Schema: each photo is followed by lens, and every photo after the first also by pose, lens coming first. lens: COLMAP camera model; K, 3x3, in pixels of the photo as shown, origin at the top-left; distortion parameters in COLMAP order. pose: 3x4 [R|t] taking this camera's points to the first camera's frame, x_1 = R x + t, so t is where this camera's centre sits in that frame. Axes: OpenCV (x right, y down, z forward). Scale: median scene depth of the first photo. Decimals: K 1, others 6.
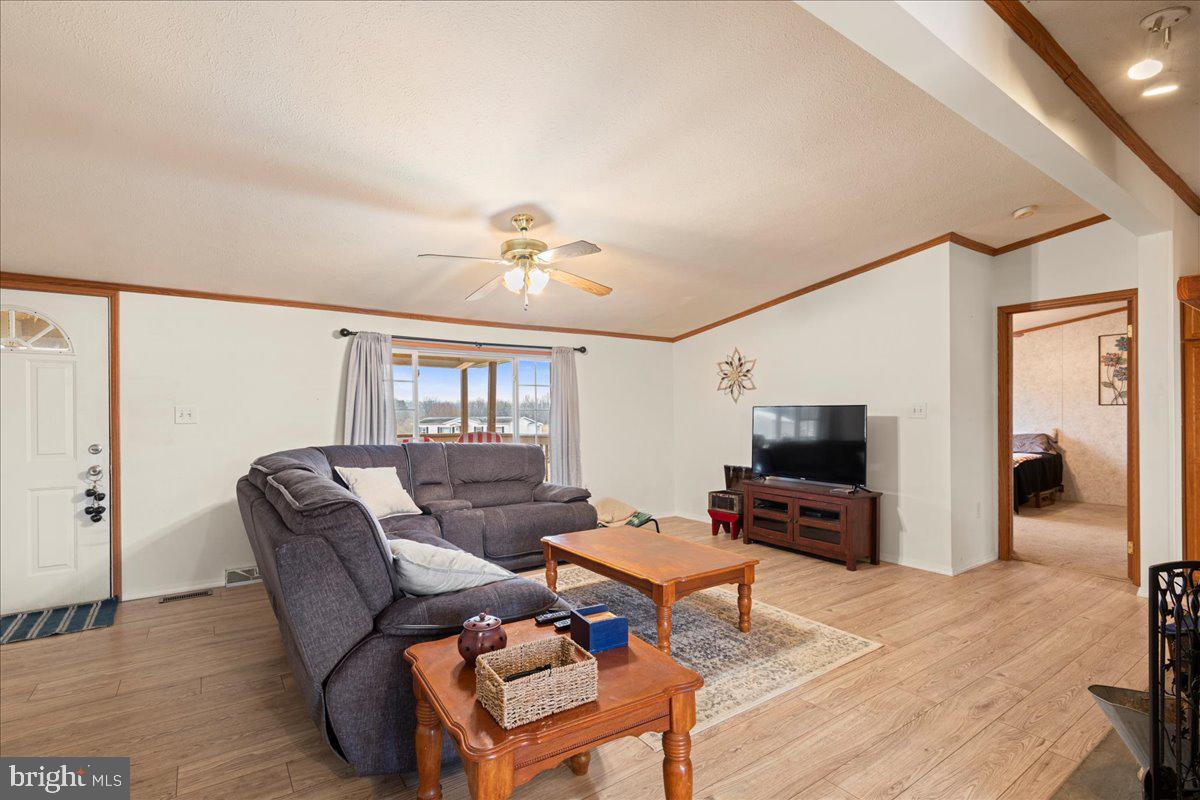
lens RADIAL K [[554.2, 0, 593.3], [0, 554.2, 412.2], [0, 0, 1]] dist [0.000601, -0.000053]
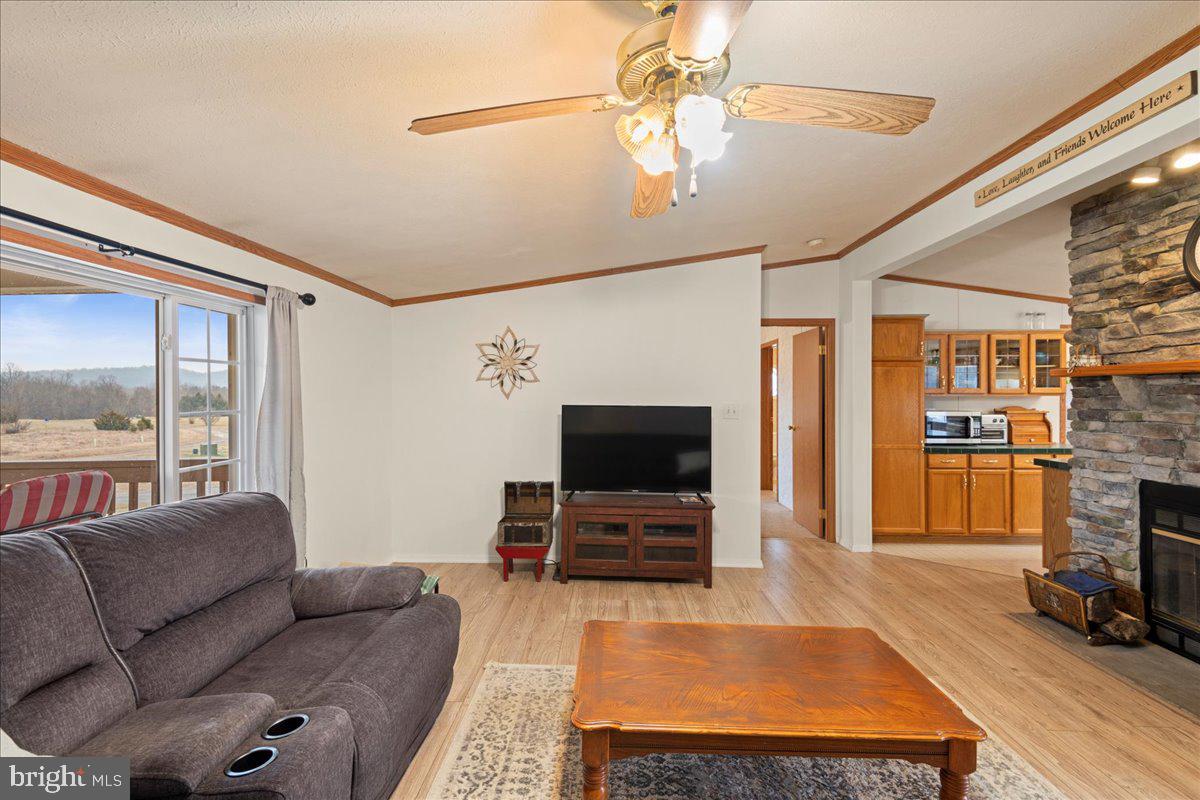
lens RADIAL K [[545.0, 0, 598.9], [0, 545.0, 393.0], [0, 0, 1]] dist [0.036770, -0.020301]
pose [[0.598638, 0.010265, 0.800954, -0.330971], [-0.012389, 0.999917, -0.003555, -0.028013], [-0.800924, -0.007795, 0.598715, 0.537812]]
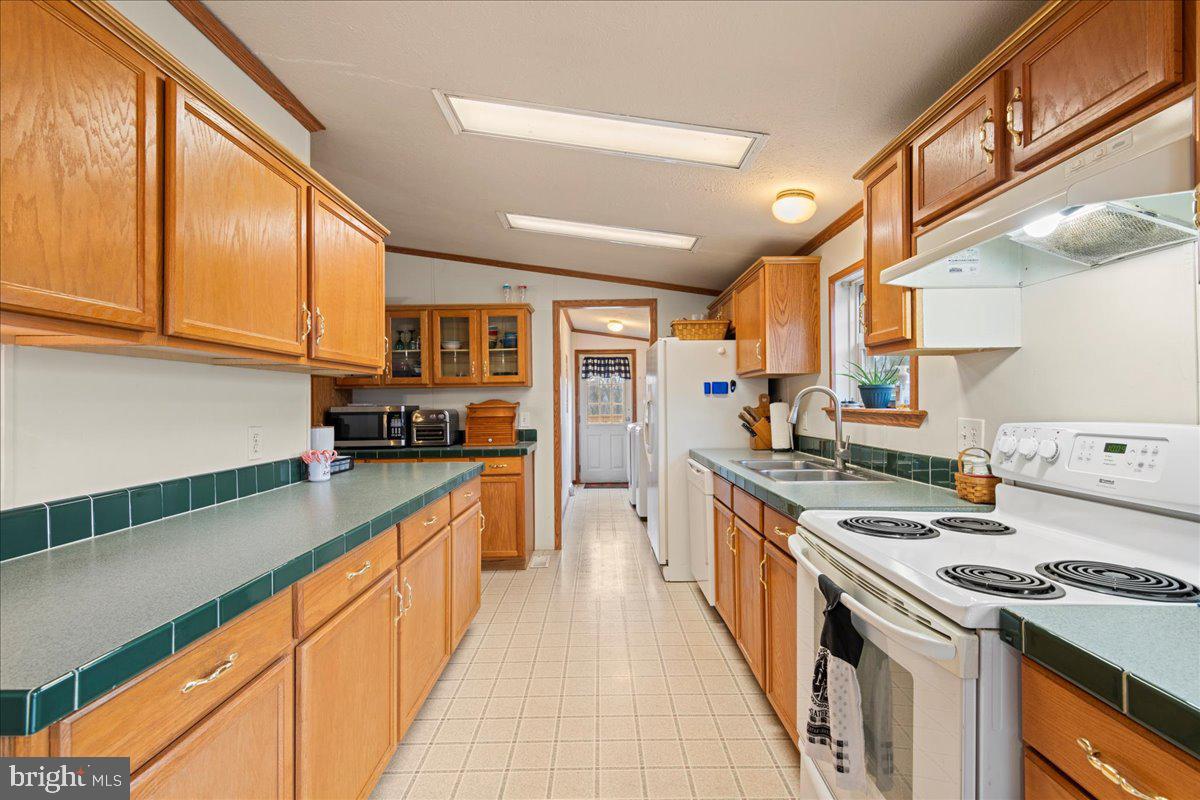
lens RADIAL K [[538.8, 0, 597.7], [0, 538.8, 406.9], [0, 0, 1]] dist [0.000919, -0.000268]
pose [[0.572170, -0.004124, 0.820124, 0.456112], [0.002302, 0.999991, 0.003422, -0.004735], [-0.820132, -0.000070, 0.572175, -0.149543]]
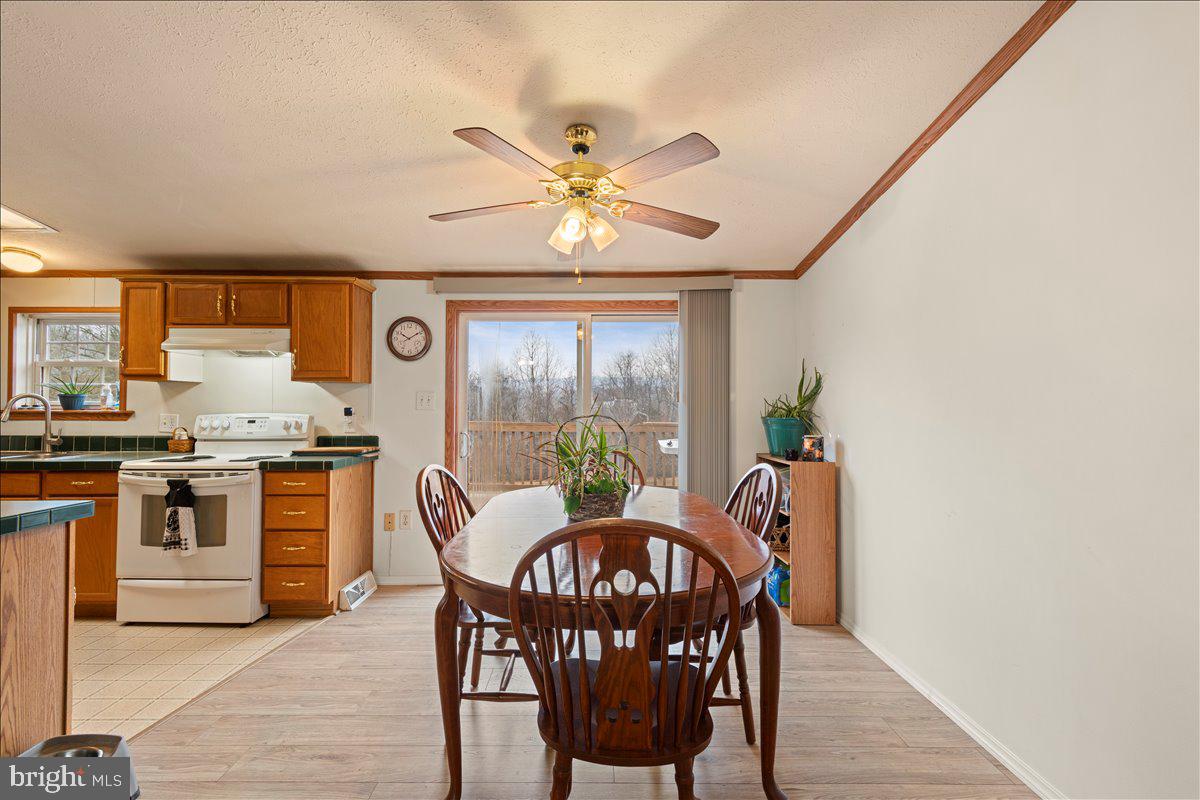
lens RADIAL K [[539.6, 0, 584.3], [0, 539.6, 394.4], [0, 0, 1]] dist [0.022192, -0.016243]
pose [[-0.819906, 0.020160, 0.572143, -0.006977], [0.002980, 0.999517, -0.030948, 0.002640], [-0.572490, -0.023669, -0.819570, 0.148153]]
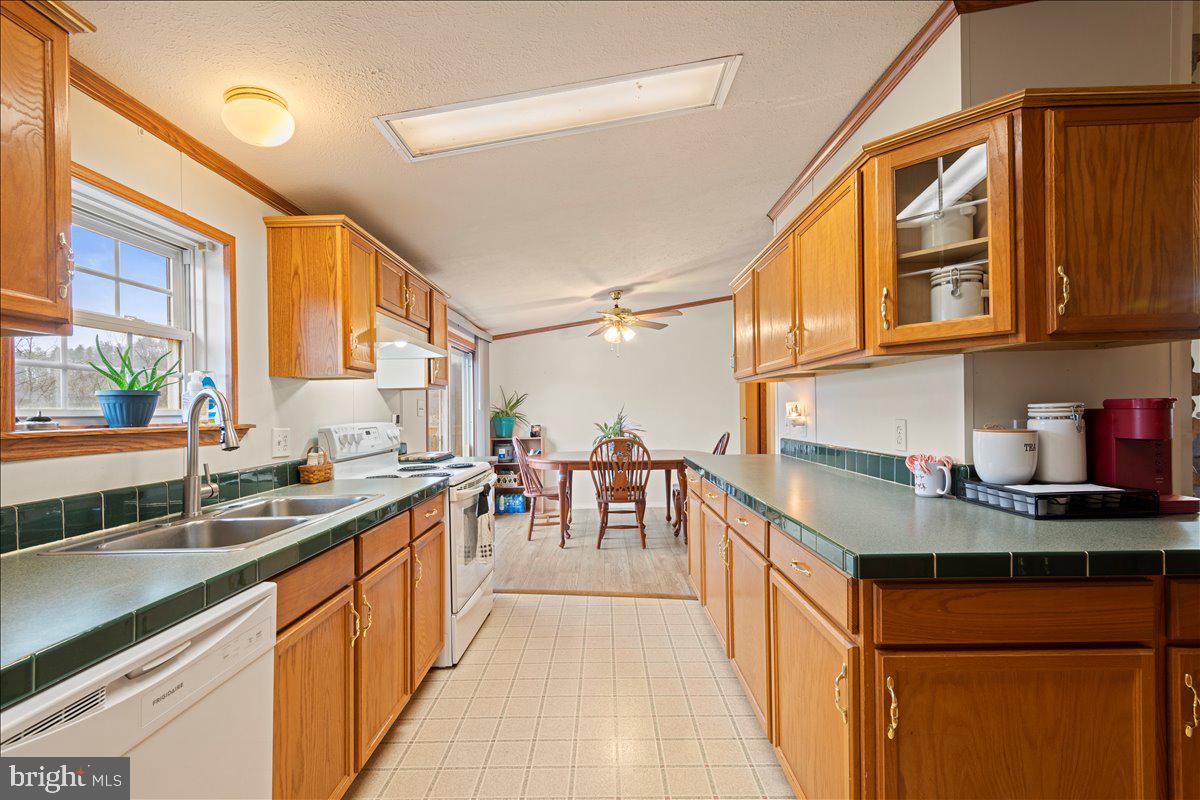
lens RADIAL K [[536.2, 0, 604.1], [0, 536.2, 414.0], [0, 0, 1]] dist [0.027328, -0.016761]
pose [[-0.579741, 0.024121, -0.814444, 1.137905], [0.026336, 0.999594, 0.010859, -0.004606], [0.814375, -0.015154, -0.580141, 0.366354]]
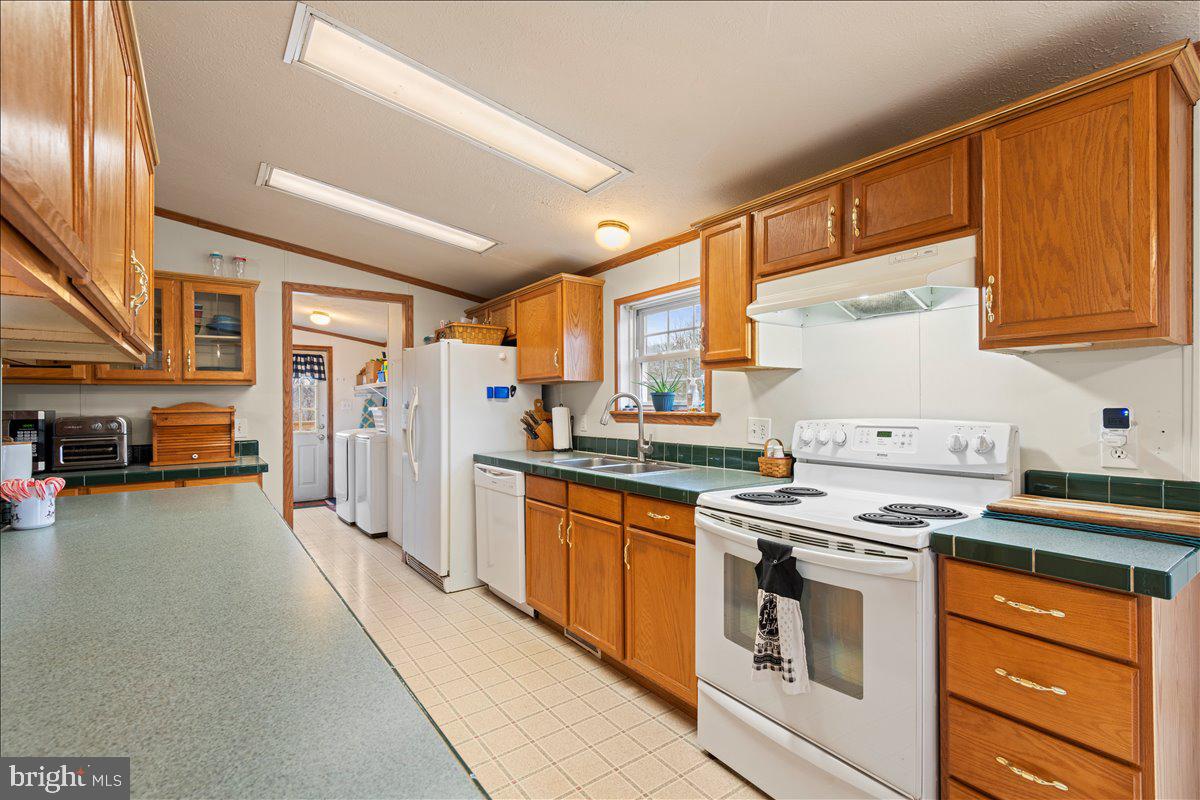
lens RADIAL K [[536.2, 0, 604.1], [0, 536.2, 414.0], [0, 0, 1]] dist [0.027328, -0.016761]
pose [[-0.025694, -0.007505, 0.999642, 0.397458], [0.002798, 0.999967, 0.007579, -0.003157], [-0.999666, 0.002991, -0.025672, 0.017571]]
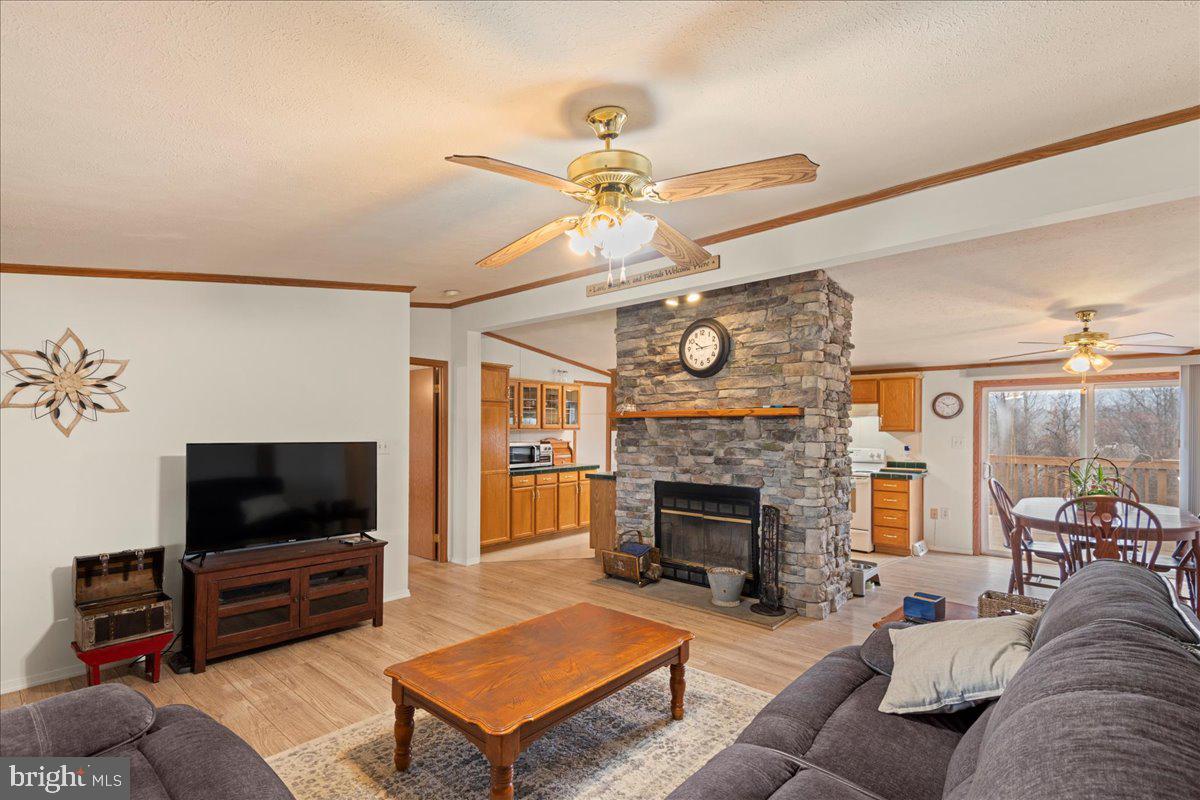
lens RADIAL K [[547.5, 0, 599.0], [0, 547.5, 427.8], [0, 0, 1]] dist [-0.000509, -0.000795]
pose [[-0.233591, 0.009206, 0.972291, -0.433327], [-0.007891, 0.999904, -0.011363, -0.026601], [-0.972303, -0.010327, -0.233496, 0.767392]]
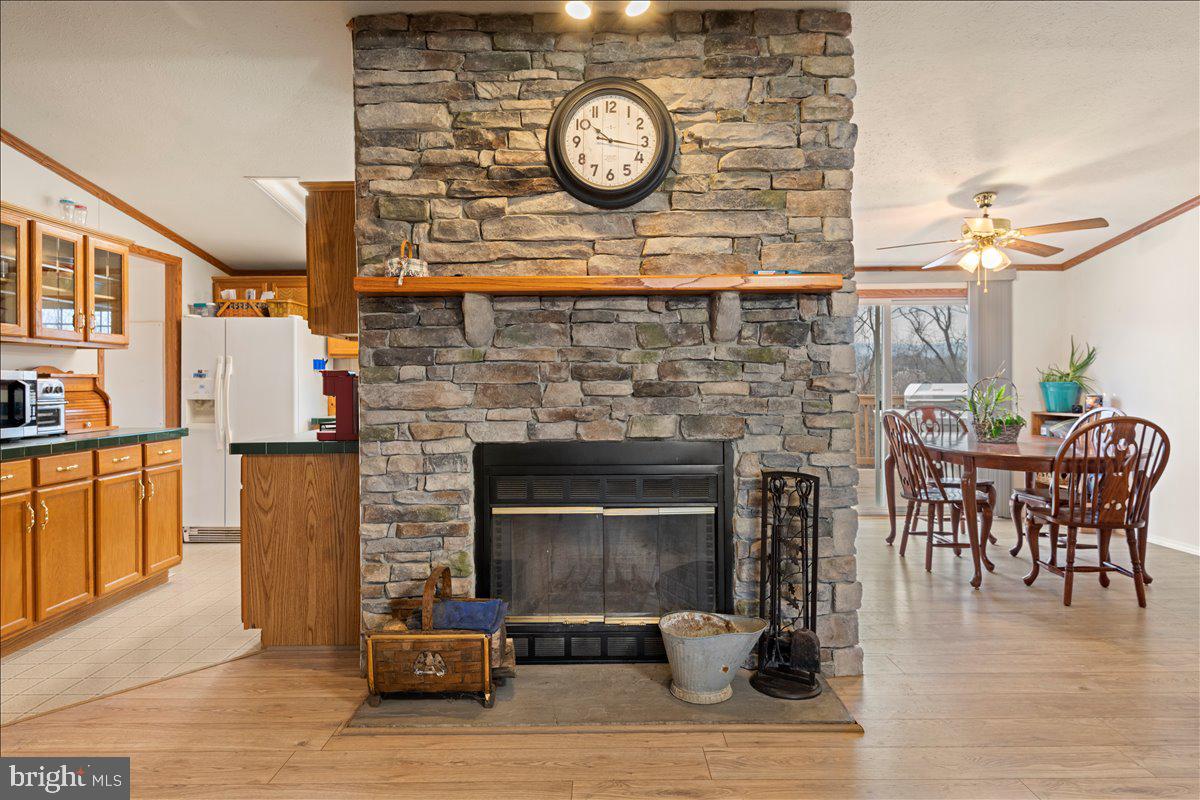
lens RADIAL K [[704.9, 0, 597.4], [0, 704.9, 392.5], [0, 0, 1]] dist [0.006349, -0.000394]
pose [[-0.819896, 0.006162, 0.572480, 0.142510], [0.009357, 0.999953, 0.002638, 0.018837], [-0.572437, 0.007520, -0.819915, 0.835435]]
